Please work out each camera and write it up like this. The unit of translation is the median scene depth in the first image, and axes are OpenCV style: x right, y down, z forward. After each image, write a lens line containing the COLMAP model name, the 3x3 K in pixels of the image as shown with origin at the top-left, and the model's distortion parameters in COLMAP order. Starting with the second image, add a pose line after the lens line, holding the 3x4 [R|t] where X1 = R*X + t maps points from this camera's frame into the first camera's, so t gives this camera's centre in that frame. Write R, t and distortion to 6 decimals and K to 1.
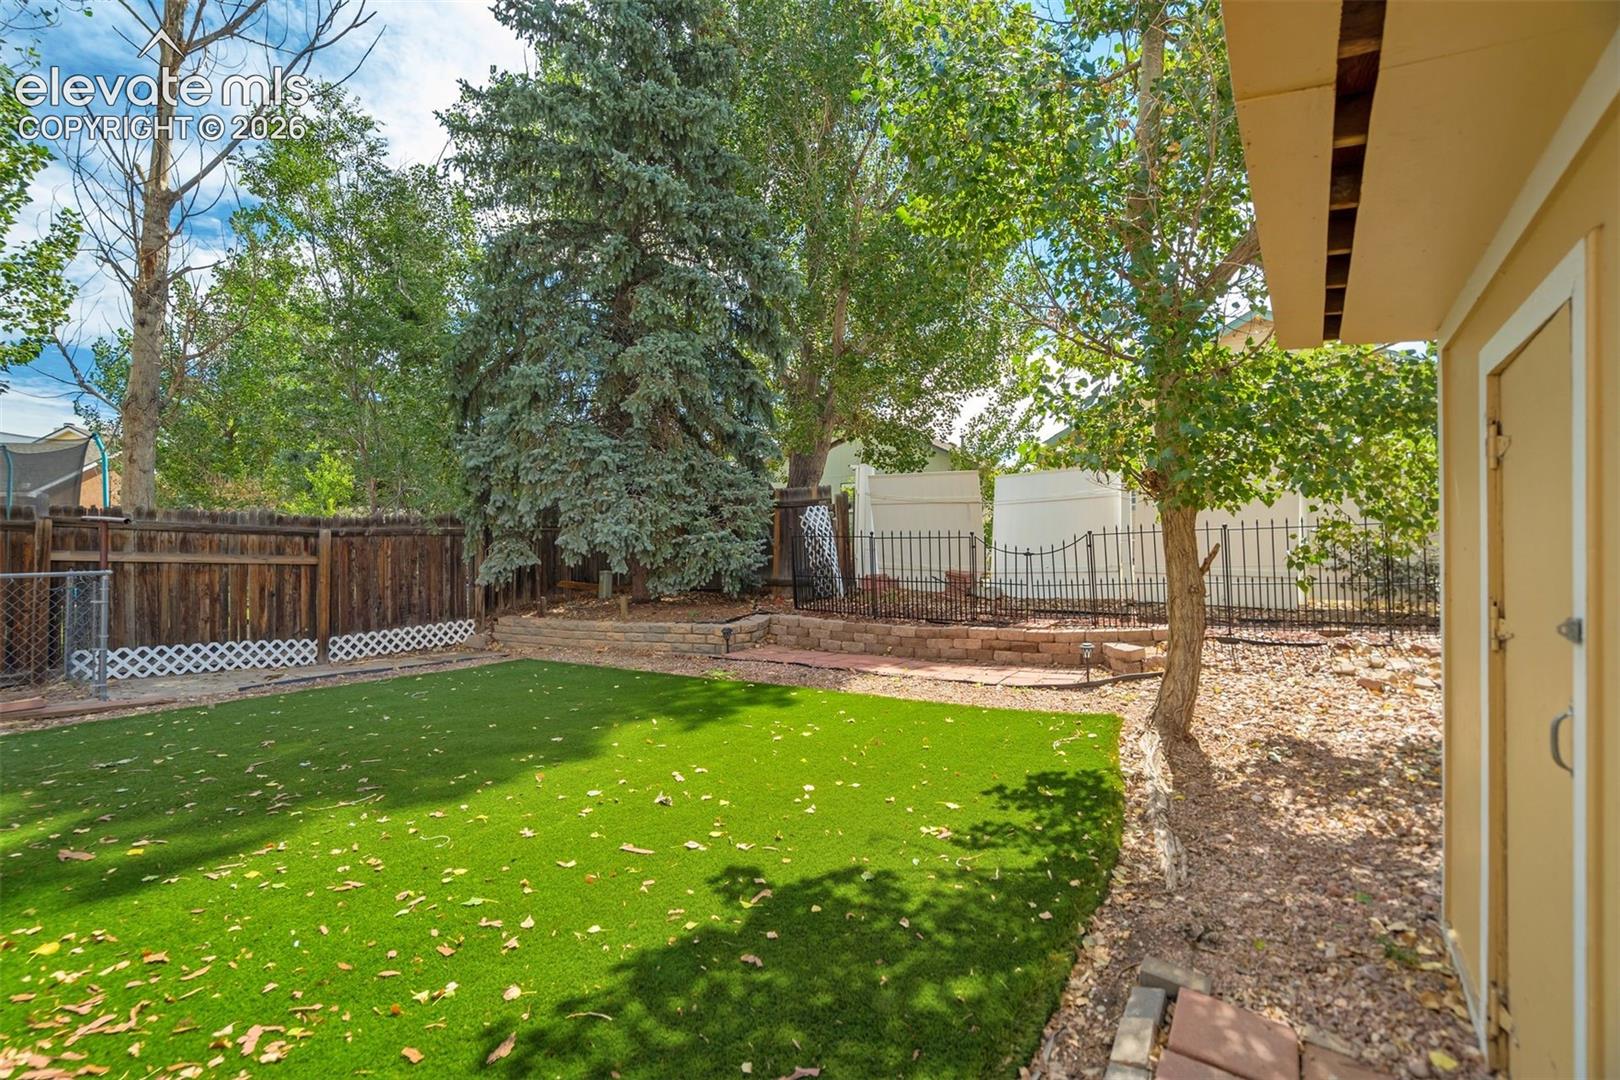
lens RADIAL K [[768.6, 0, 811.3], [0, 768.6, 552.1], [0, 0, 1]] dist [-0.024171, 0.000505]
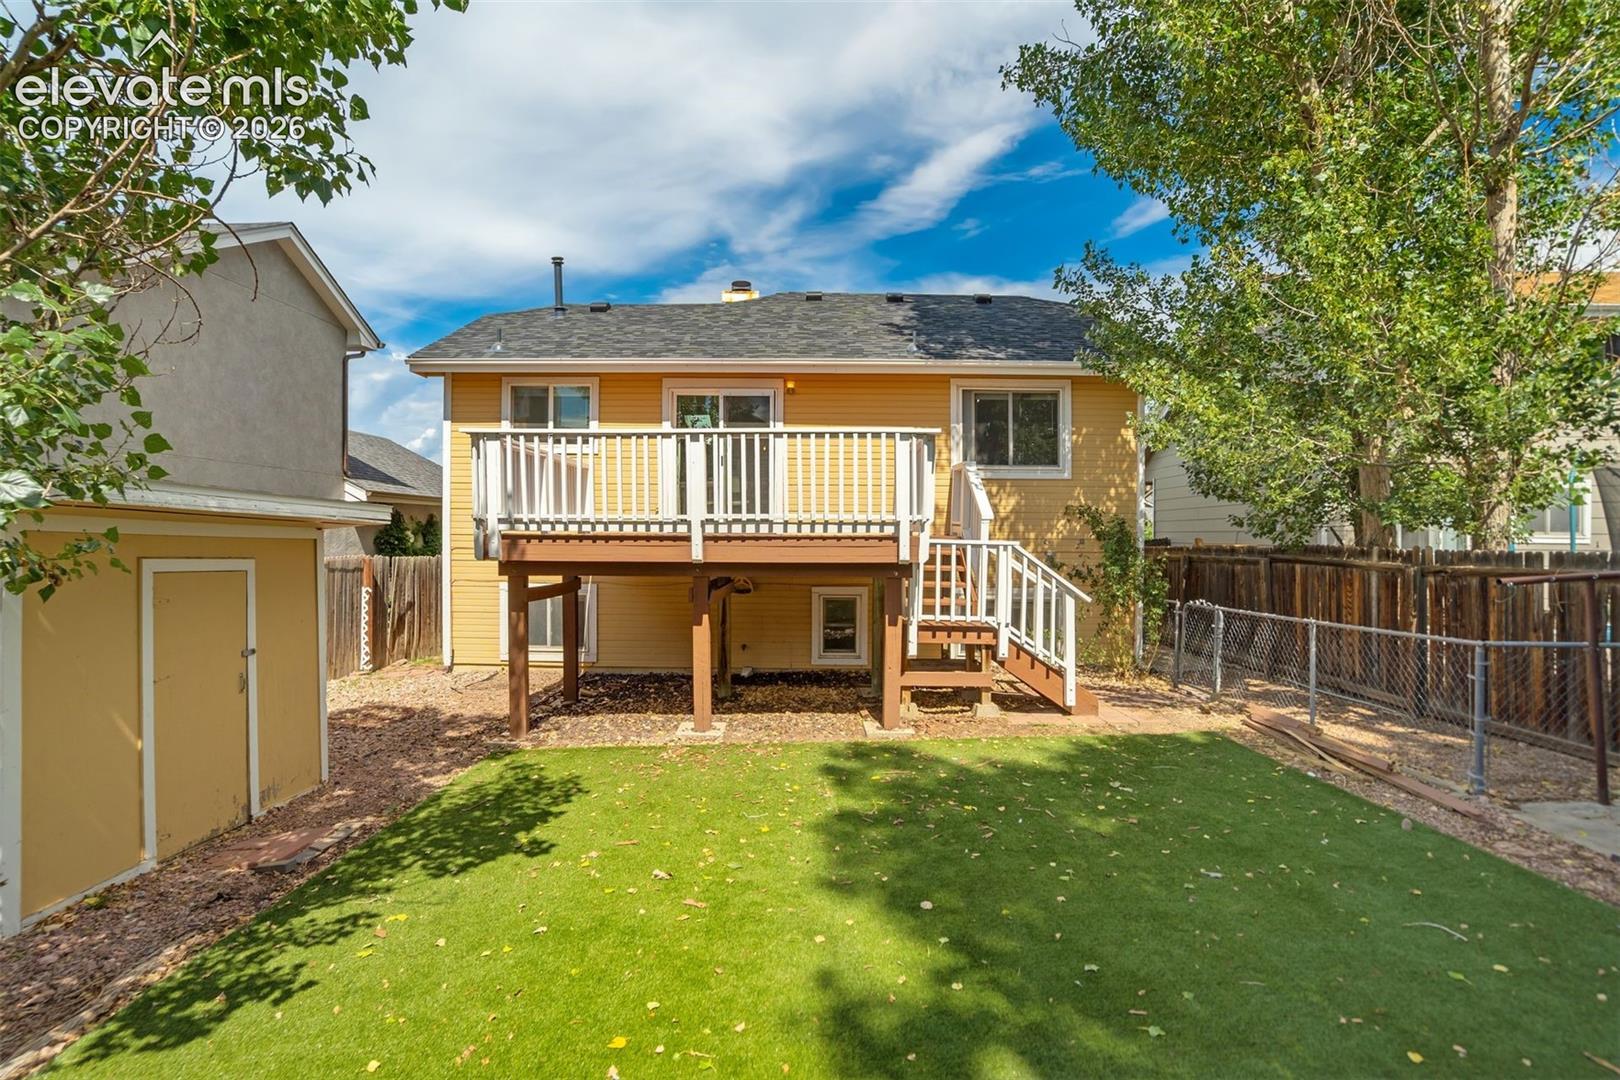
lens RADIAL K [[768.6, 0, 811.3], [0, 768.6, 552.1], [0, 0, 1]] dist [-0.024171, 0.000505]
pose [[-0.834939, 0.010729, -0.550239, 0.255899], [0.018007, 0.999807, -0.007829, -0.143725], [0.550048, -0.016444, -0.834971, 2.282018]]
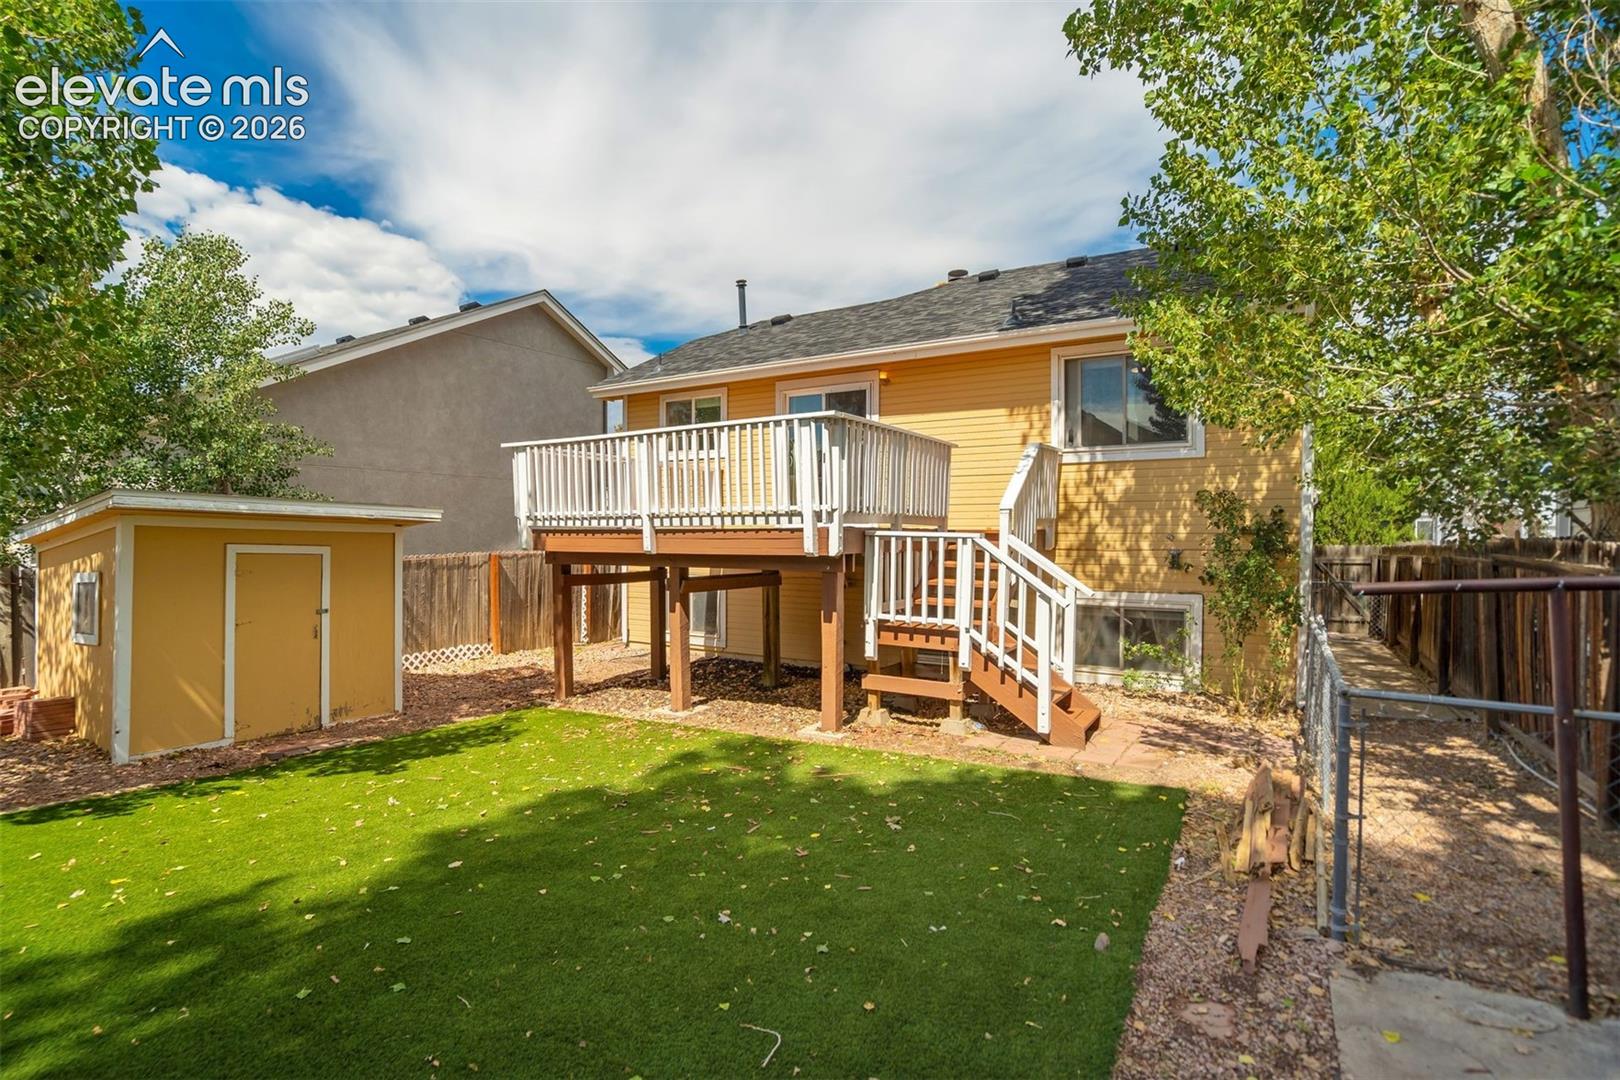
lens RADIAL K [[769.3, 0, 811.0], [0, 769.3, 565.1], [0, 0, 1]] dist [-0.021398, 0.000495]
pose [[-0.999355, 0.002833, -0.035791, -0.987207], [0.002752, 0.999994, 0.002304, -0.107942], [0.035797, 0.002204, -0.999357, 2.650130]]
